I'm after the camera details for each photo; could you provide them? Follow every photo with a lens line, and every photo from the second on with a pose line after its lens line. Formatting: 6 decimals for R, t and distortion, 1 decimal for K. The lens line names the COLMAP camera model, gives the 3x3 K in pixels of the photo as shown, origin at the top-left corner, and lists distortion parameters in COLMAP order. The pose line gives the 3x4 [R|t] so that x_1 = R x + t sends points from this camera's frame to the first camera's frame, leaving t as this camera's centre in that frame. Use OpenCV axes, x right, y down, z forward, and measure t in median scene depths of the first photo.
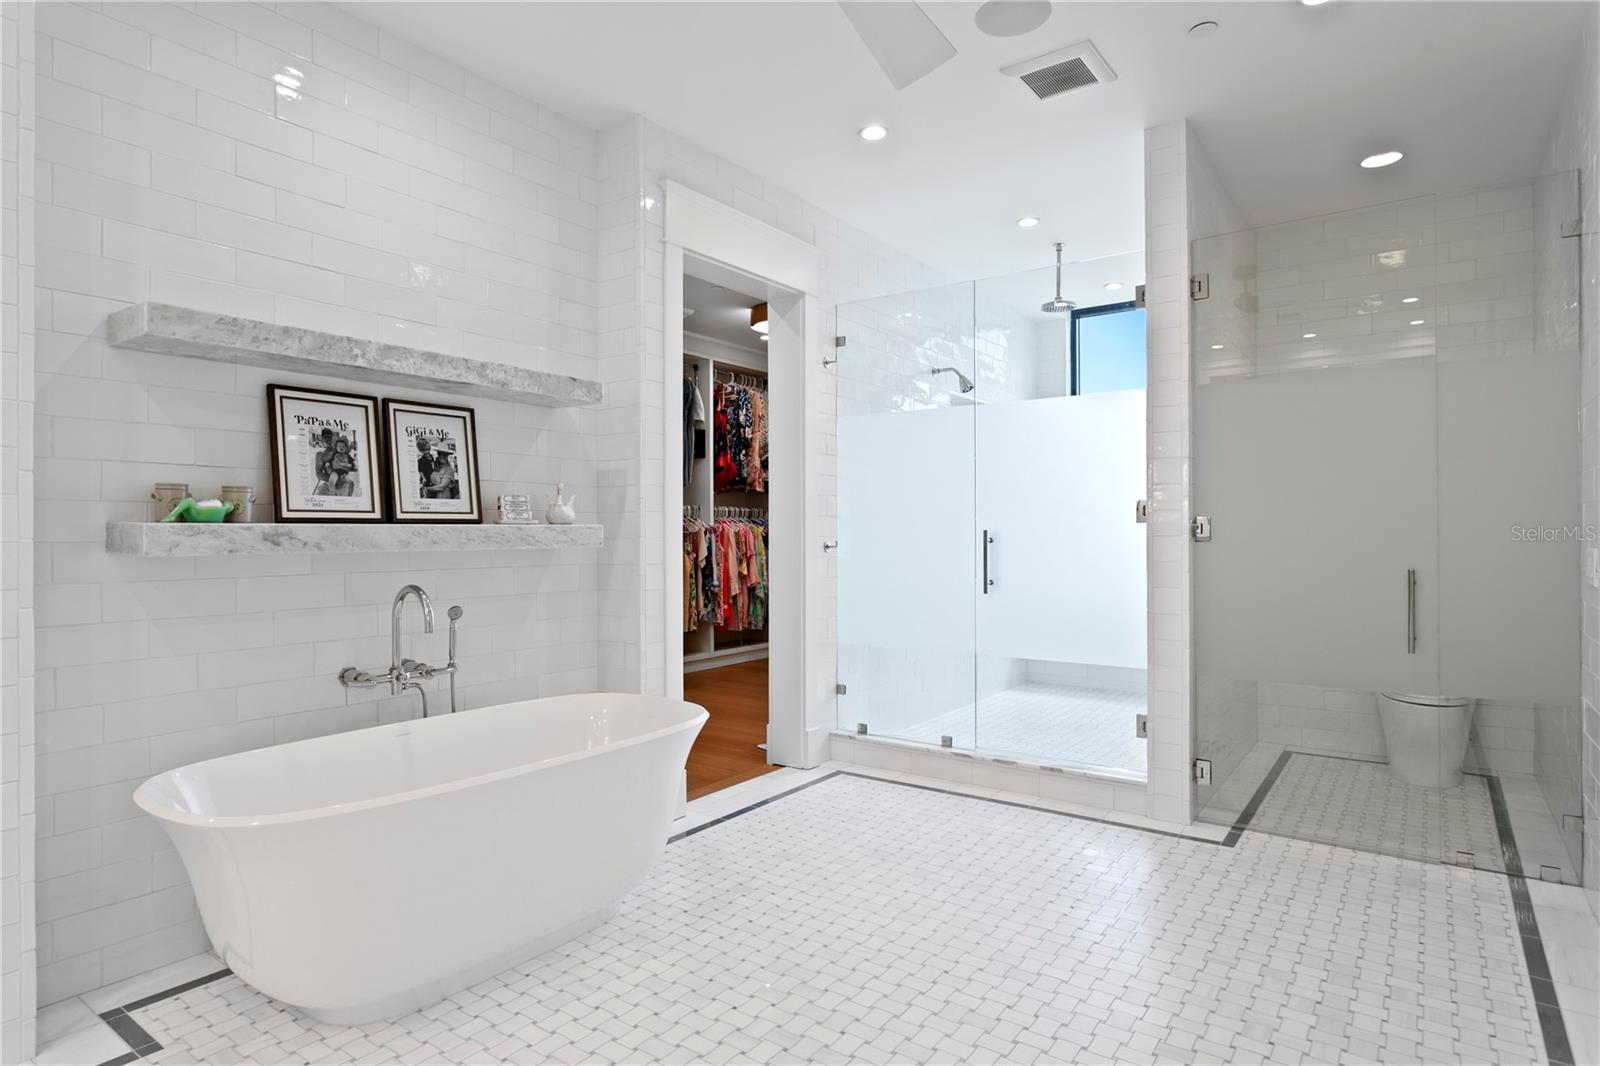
lens RADIAL K [[885.9, 0, 799.8], [0, 885.9, 535.5], [0, 0, 1]] dist [-0.030153, -0.000319]
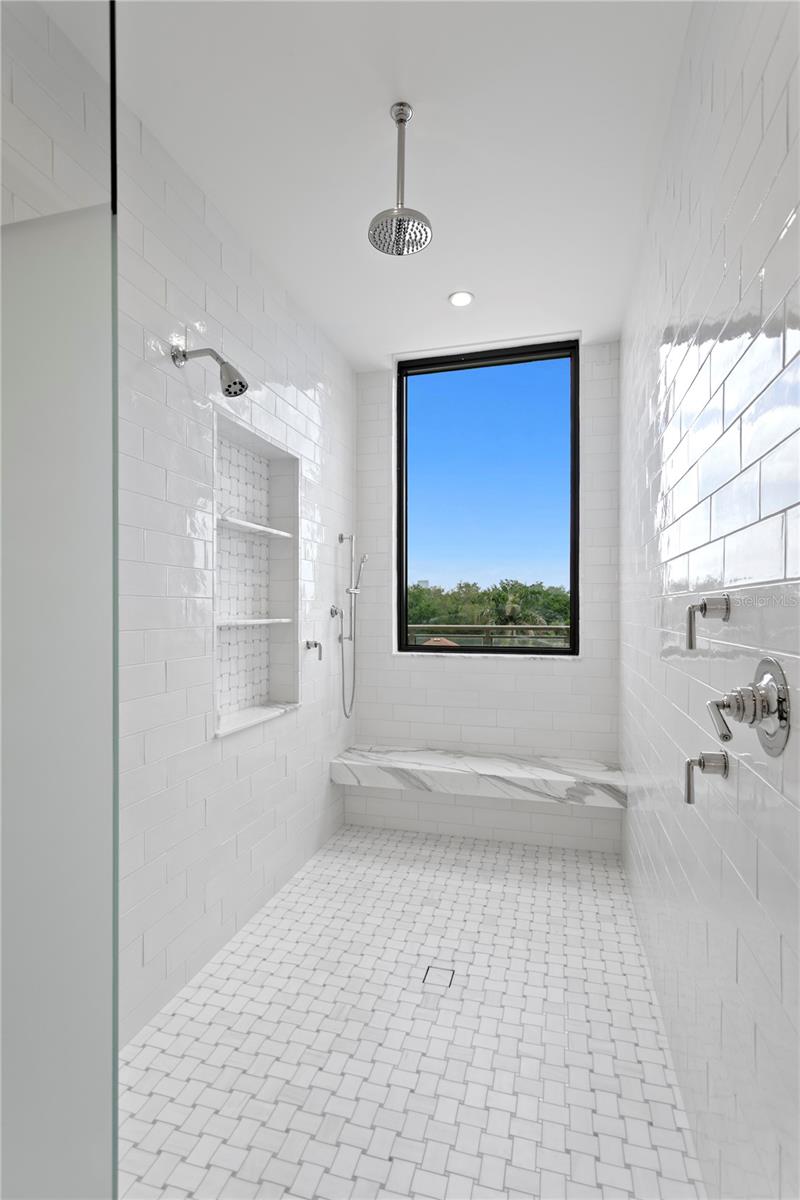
lens RADIAL K [[577.8, 0, 398.3], [0, 577.8, 609.0], [0, 0, 1]] dist [0.005099, -0.000679]
pose [[0.943675, 0.007635, 0.330785, 0.138886], [-0.001867, 0.999841, -0.017753, -0.018992], [-0.330868, 0.016136, 0.943539, 0.523190]]
